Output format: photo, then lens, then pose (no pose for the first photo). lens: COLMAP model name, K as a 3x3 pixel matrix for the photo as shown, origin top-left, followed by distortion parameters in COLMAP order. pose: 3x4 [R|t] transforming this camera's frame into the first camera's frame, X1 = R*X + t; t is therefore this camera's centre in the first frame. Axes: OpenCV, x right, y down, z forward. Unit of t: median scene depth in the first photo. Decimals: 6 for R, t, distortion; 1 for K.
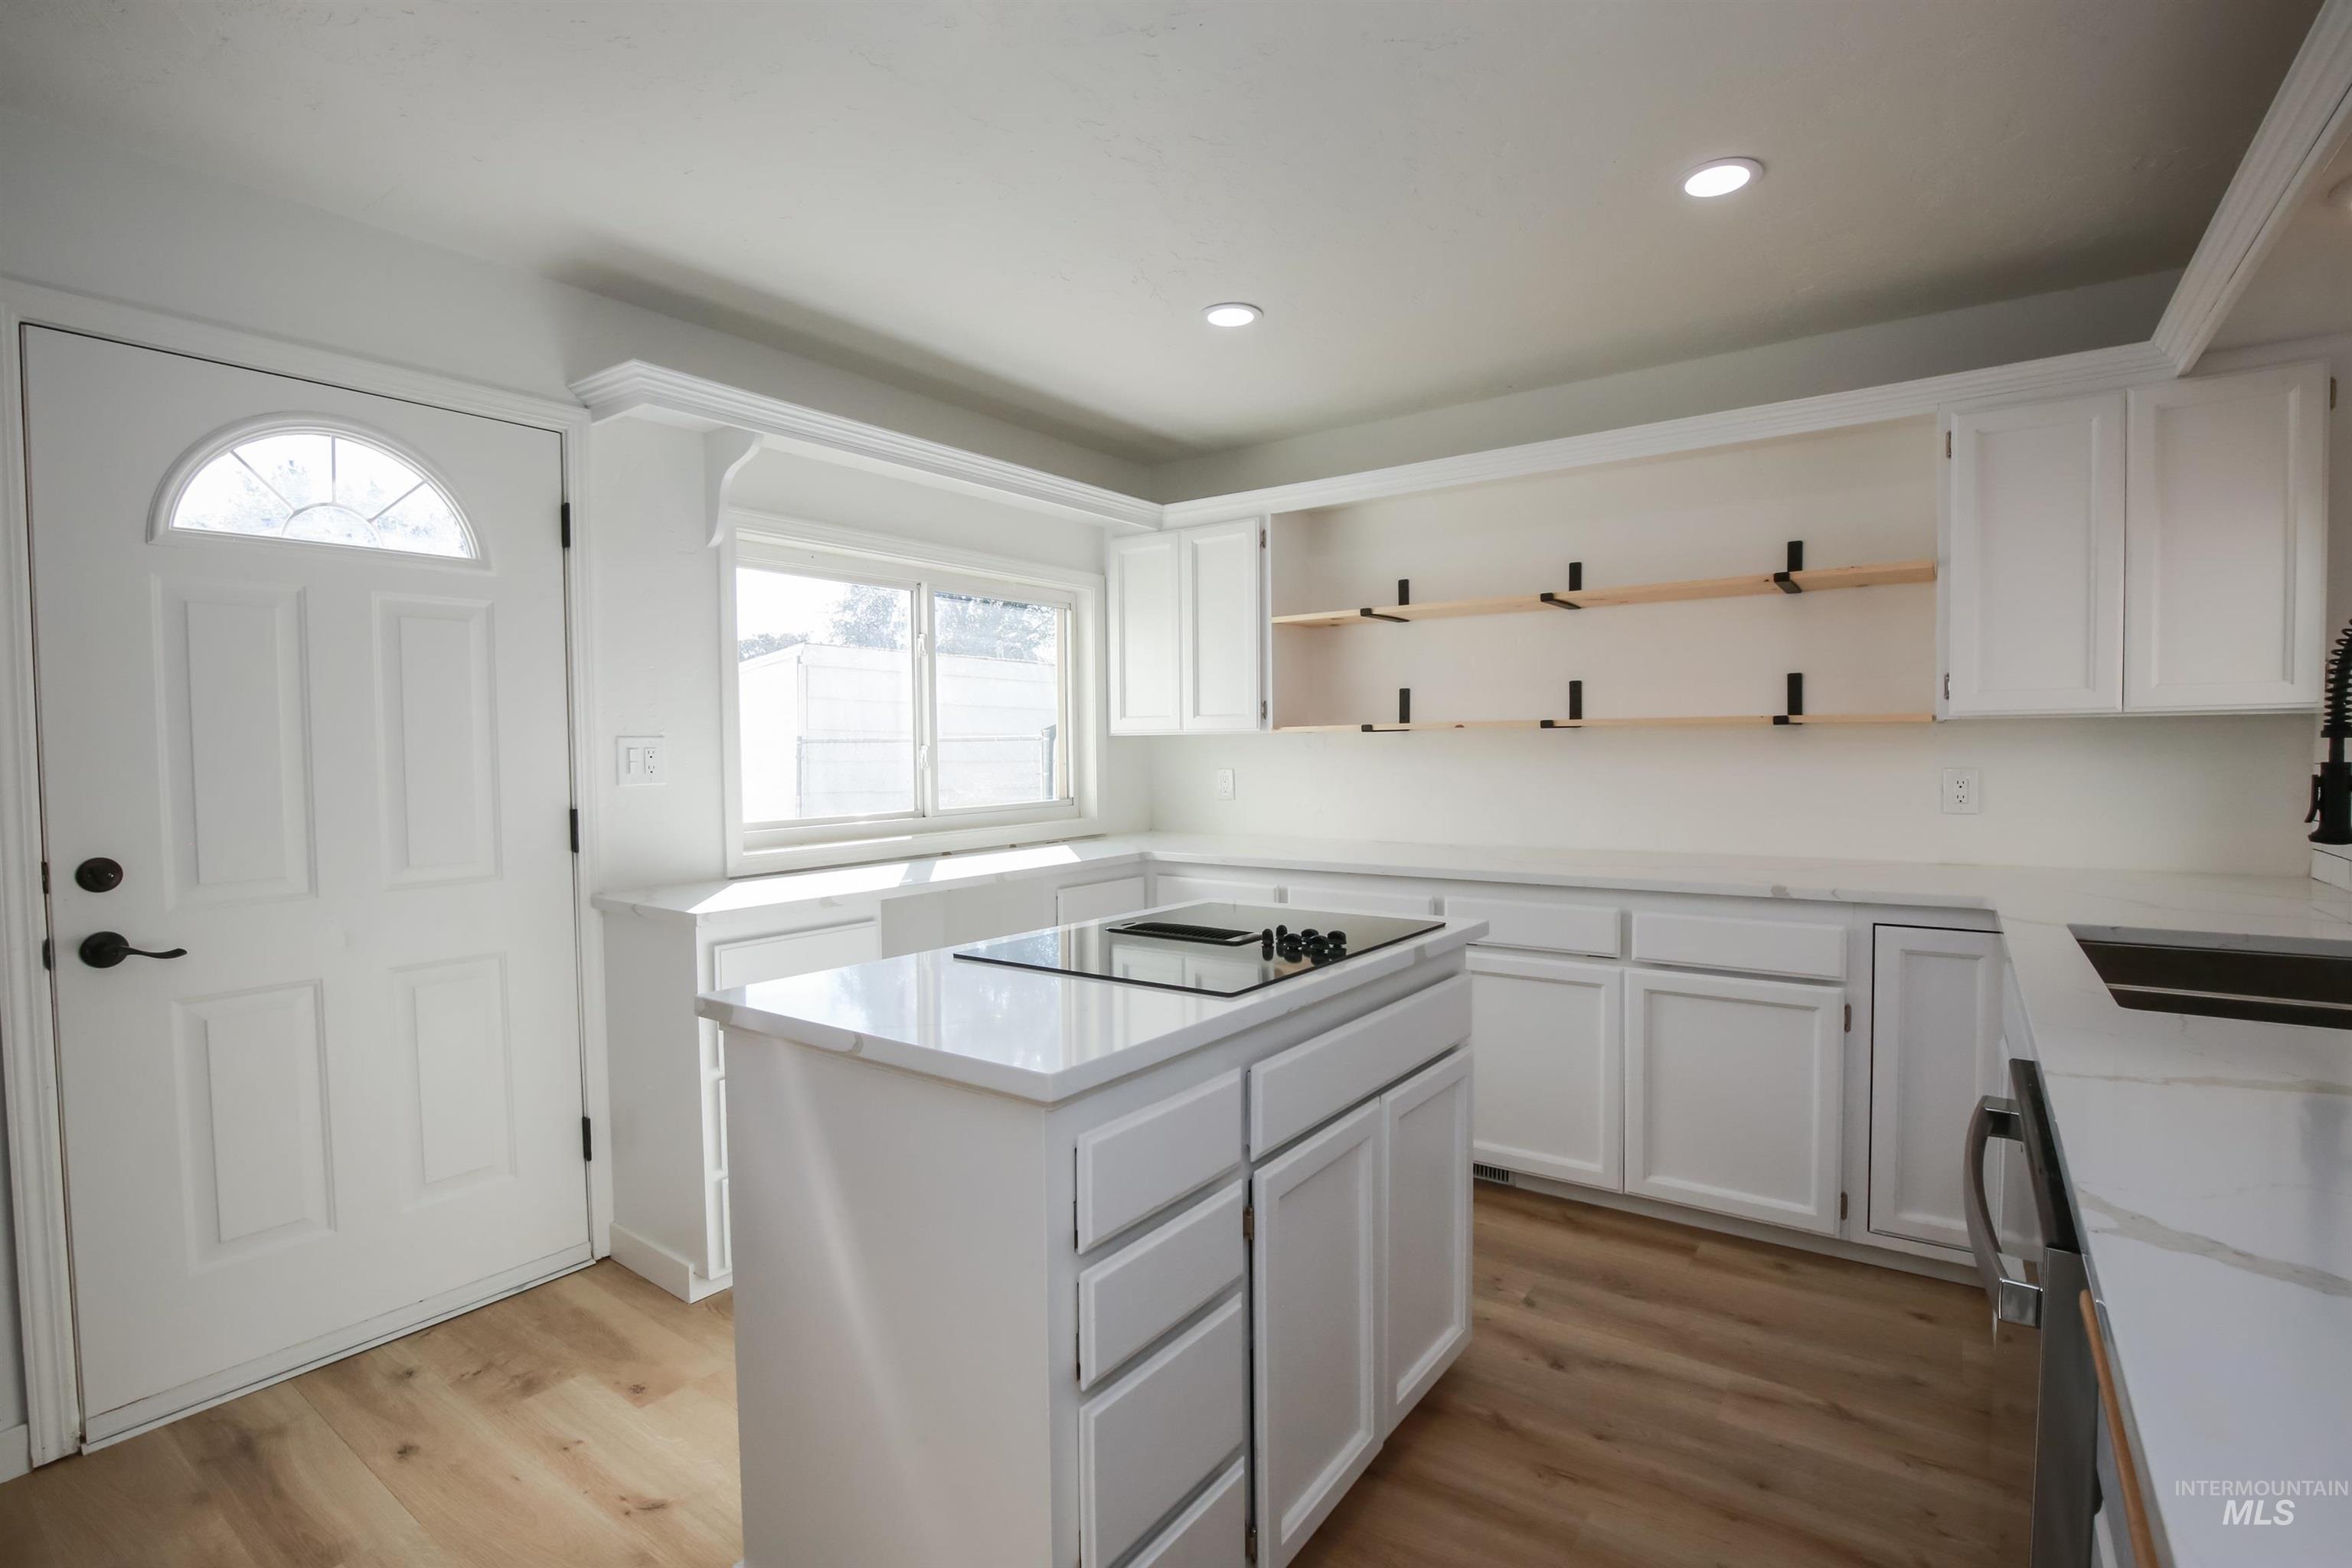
lens RADIAL K [[1095.1, 0, 1176.0], [0, 1095.1, 784.0], [0, 0, 1]] dist [-0.001705, 0.000009]
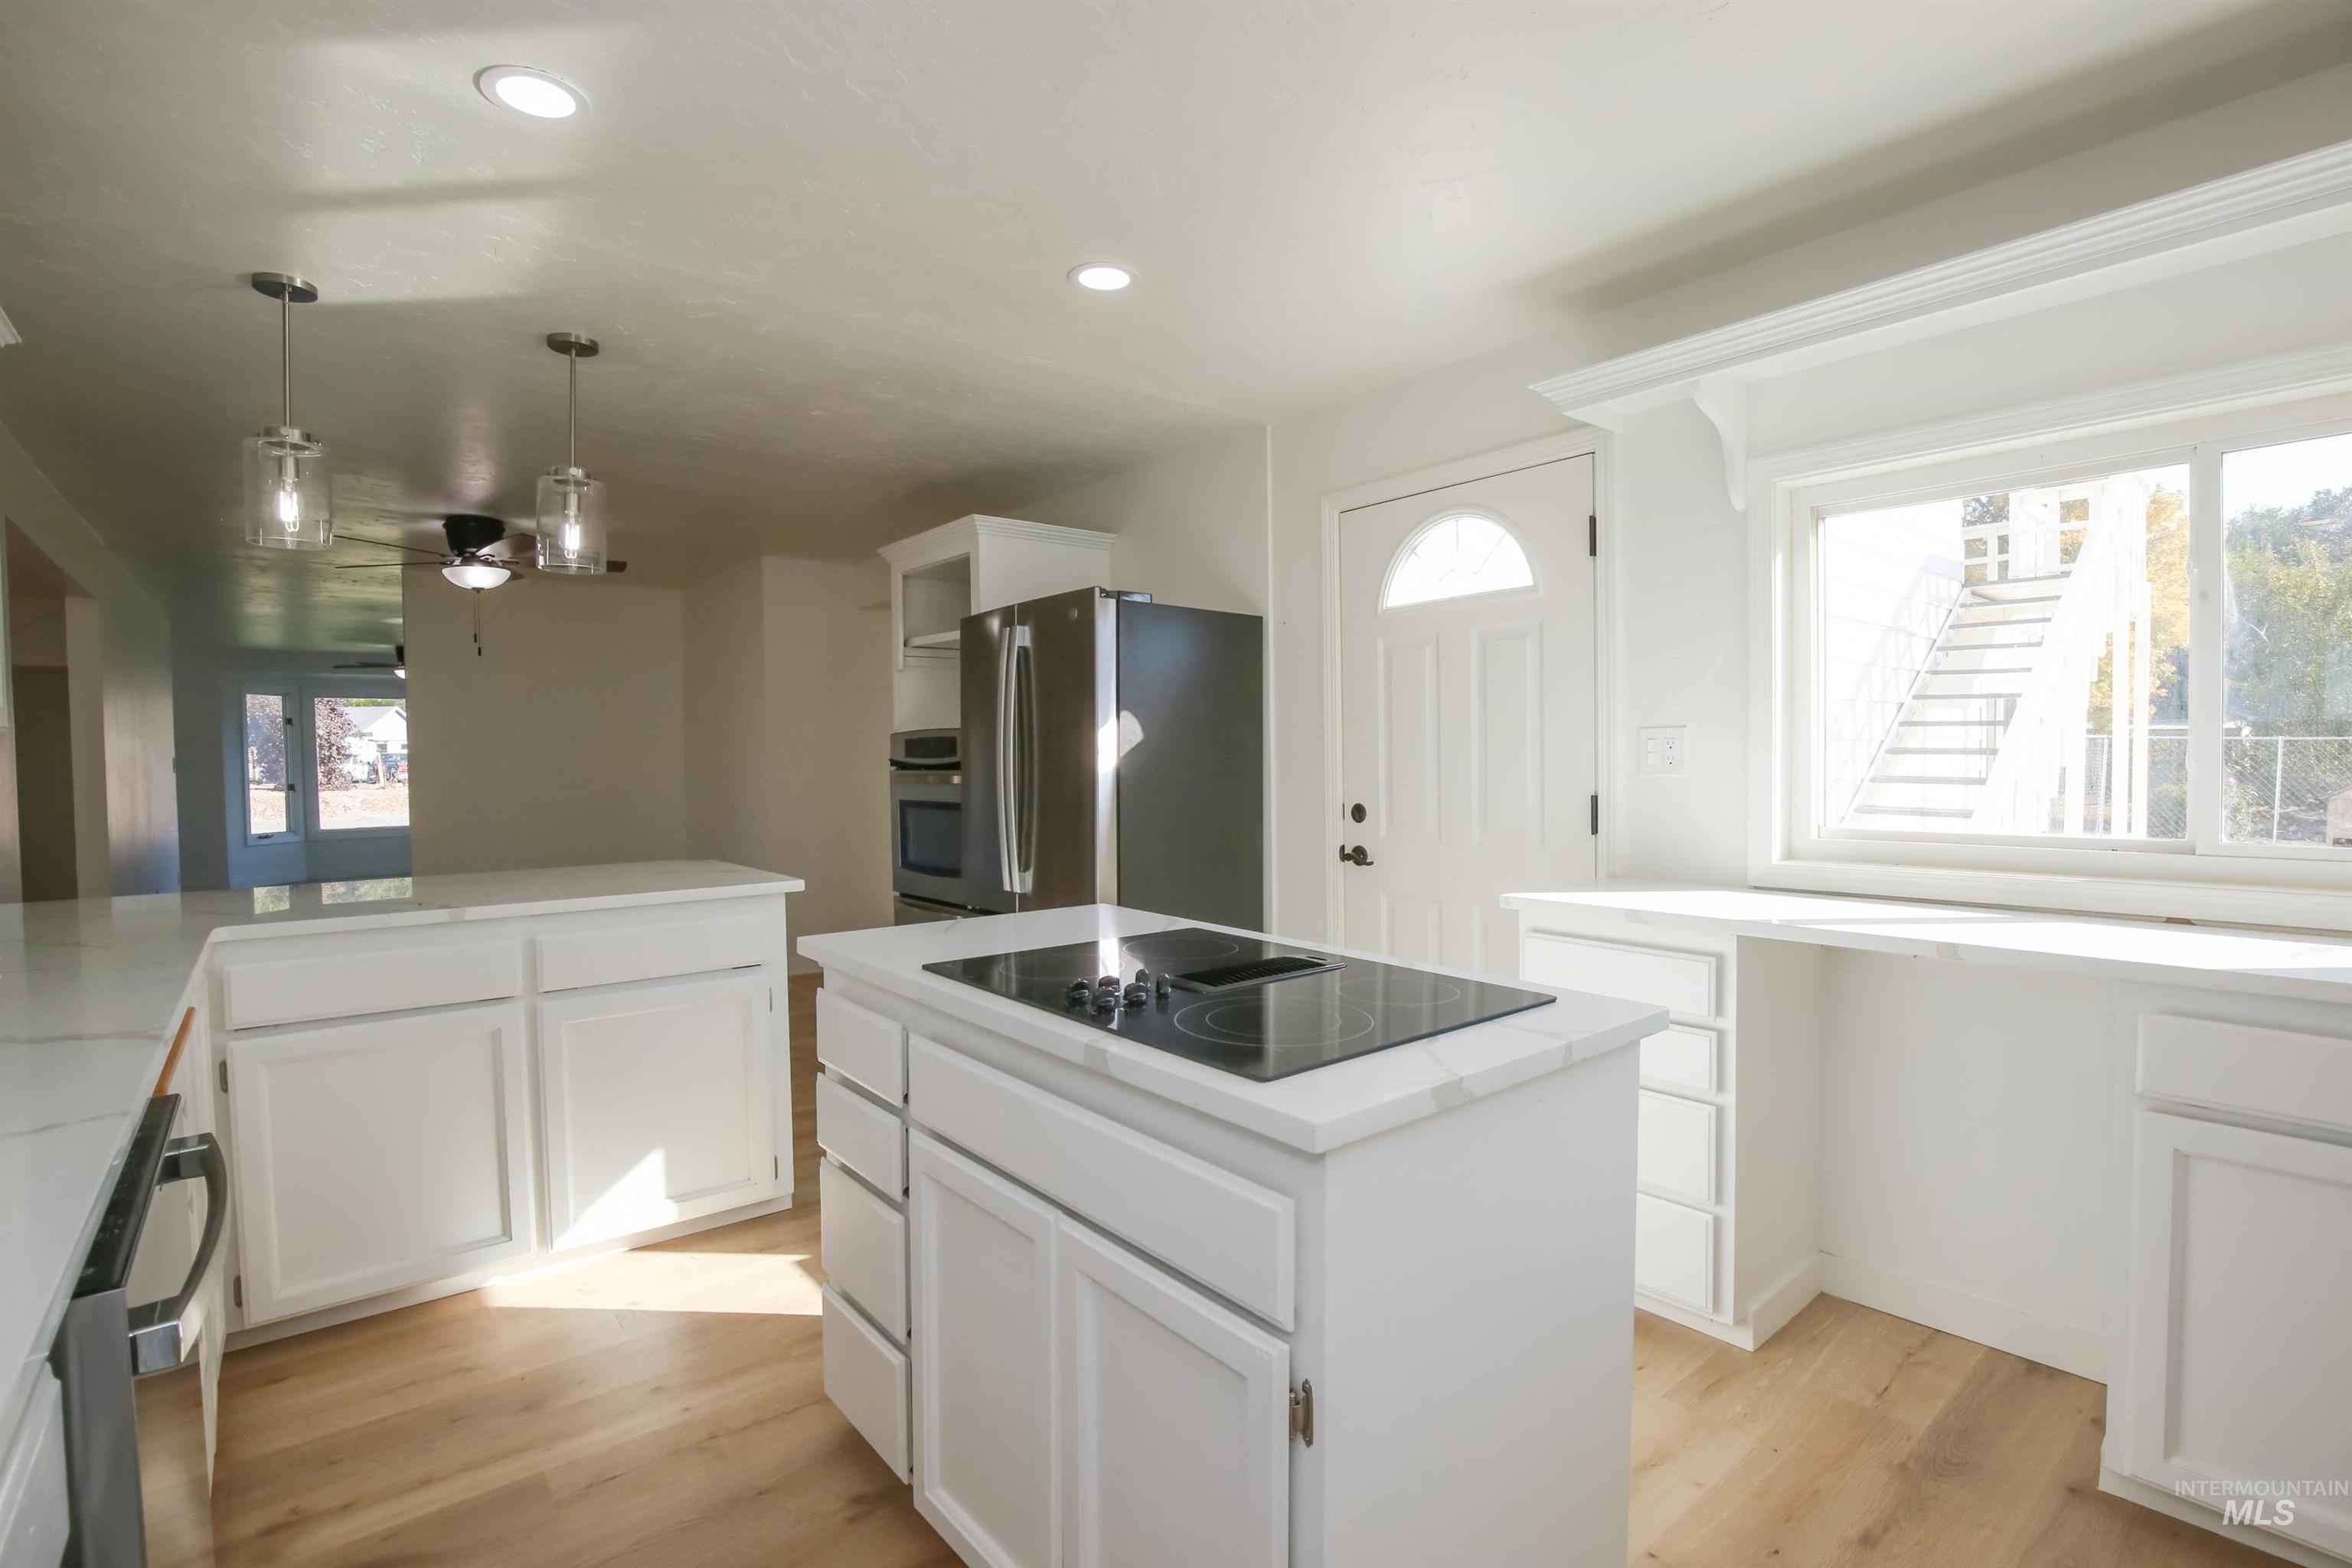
lens RADIAL K [[1095.1, 0, 1176.0], [0, 1095.1, 784.0], [0, 0, 1]] dist [-0.001705, 0.000009]
pose [[-0.225656, 0.043010, -0.973257, 0.656438], [-0.020333, 0.998599, 0.048845, -0.035730], [0.973995, 0.030812, -0.224465, 0.909205]]
